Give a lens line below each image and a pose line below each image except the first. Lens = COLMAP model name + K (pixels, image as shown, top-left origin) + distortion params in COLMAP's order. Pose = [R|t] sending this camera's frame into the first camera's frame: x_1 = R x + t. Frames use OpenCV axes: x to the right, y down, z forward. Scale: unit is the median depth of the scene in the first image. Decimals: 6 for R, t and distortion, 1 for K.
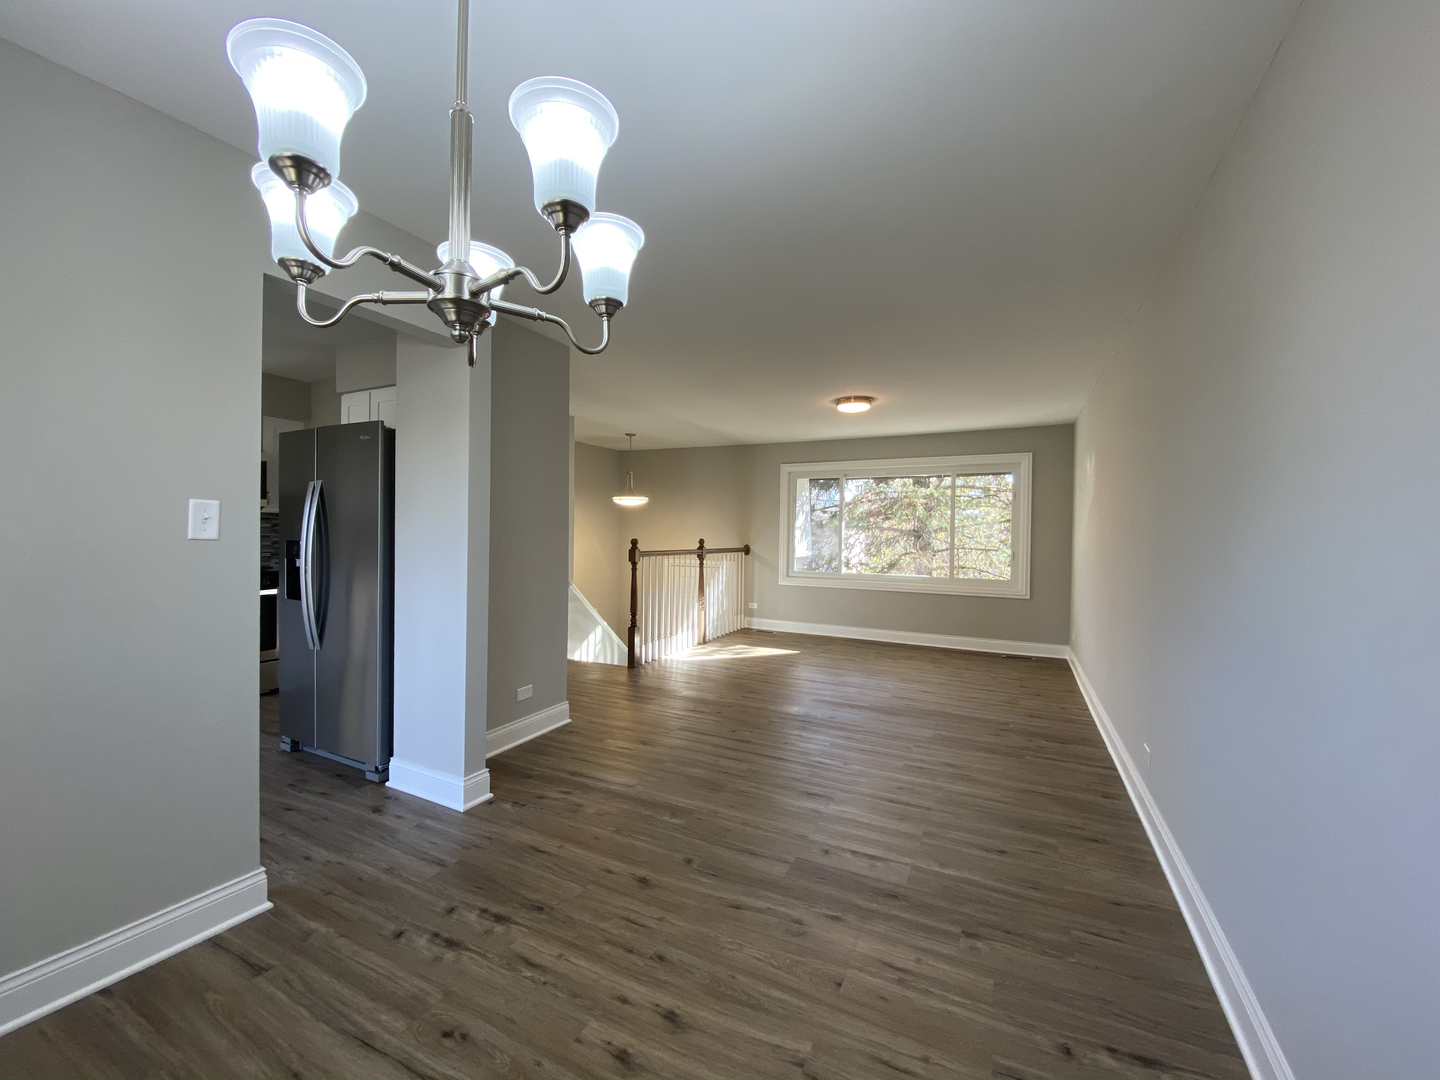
lens RADIAL K [[585.3, 0, 718.8], [0, 585.3, 537.7], [0, 0, 1]] dist [0.029755, -0.020803]
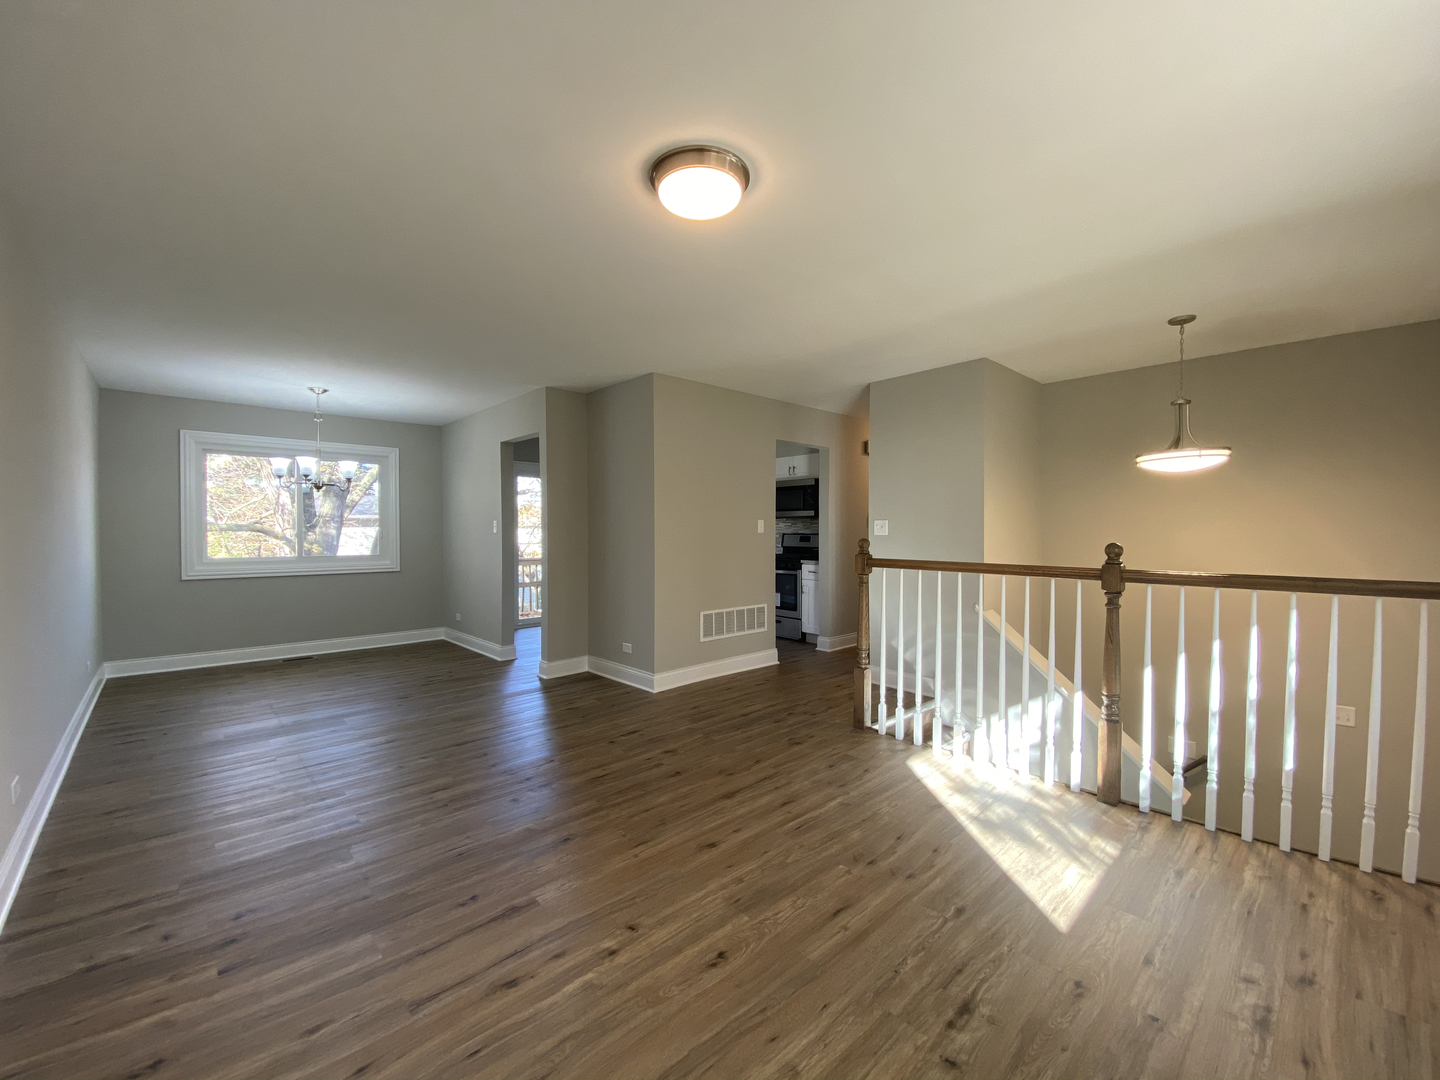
lens RADIAL K [[585.3, 0, 718.8], [0, 585.3, 537.7], [0, 0, 1]] dist [0.029755, -0.020803]
pose [[-0.357408, 0.004907, -0.933935, 0.826591], [-0.011344, 0.999890, 0.009595, -0.005774], [0.933879, 0.014024, -0.357313, 1.618795]]
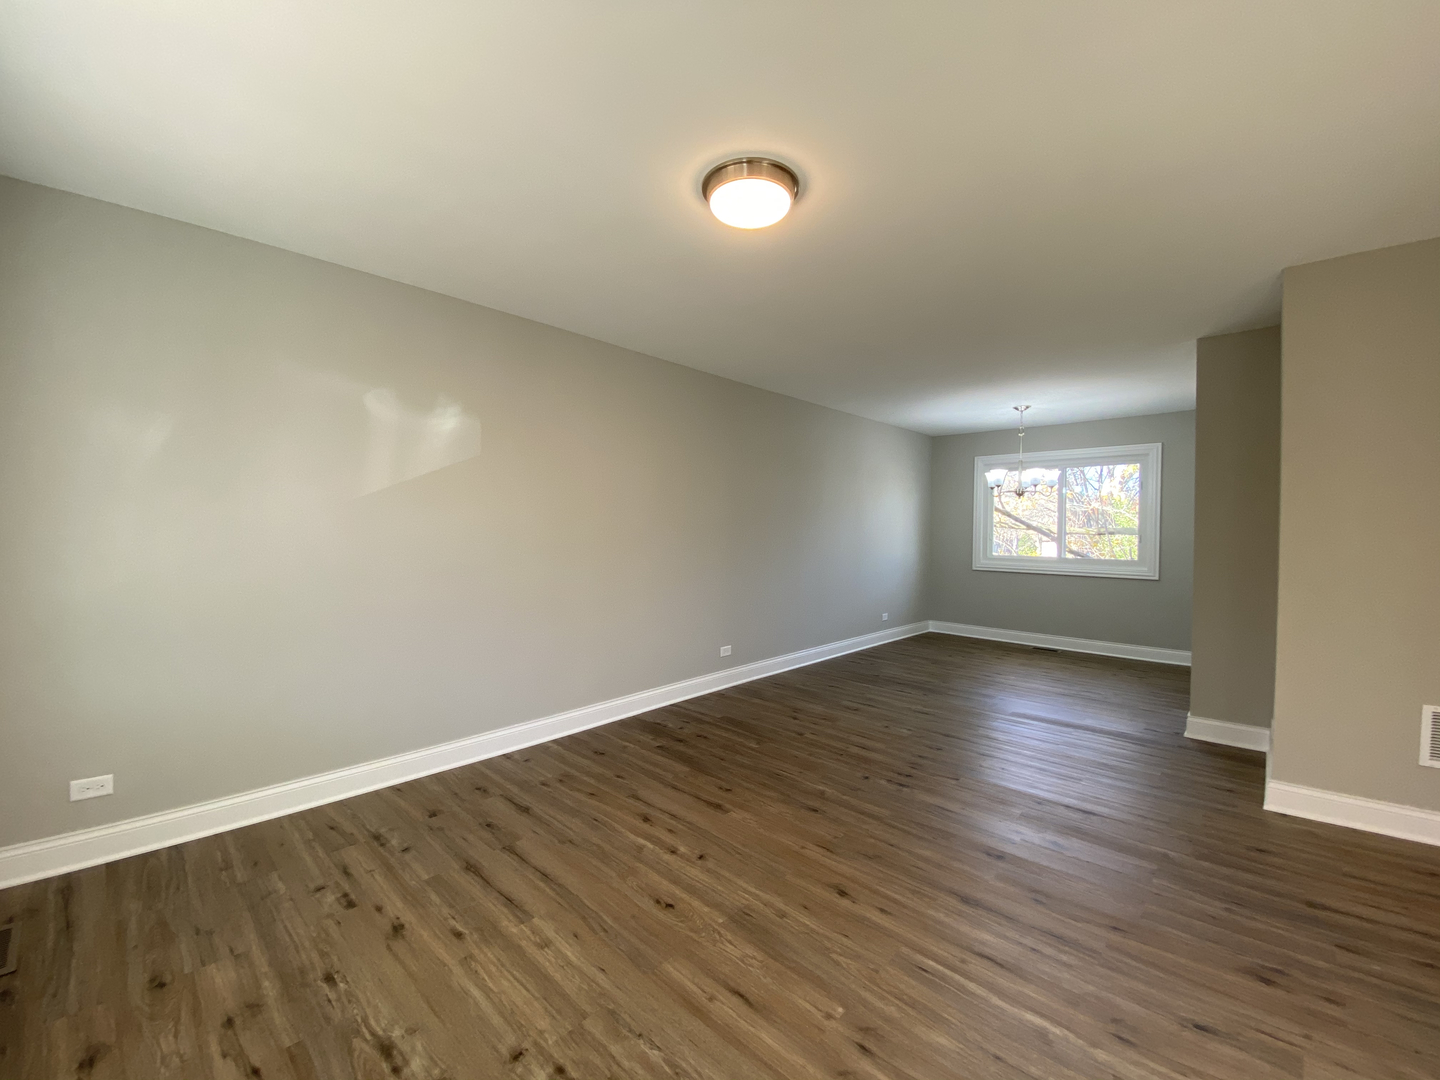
lens RADIAL K [[585.3, 0, 718.8], [0, 585.3, 537.7], [0, 0, 1]] dist [0.029755, -0.020803]
pose [[-0.955896, -0.023643, 0.292753, 0.176755], [-0.016432, 0.999499, 0.027068, -0.015246], [-0.293247, 0.021064, -0.955805, 1.955558]]
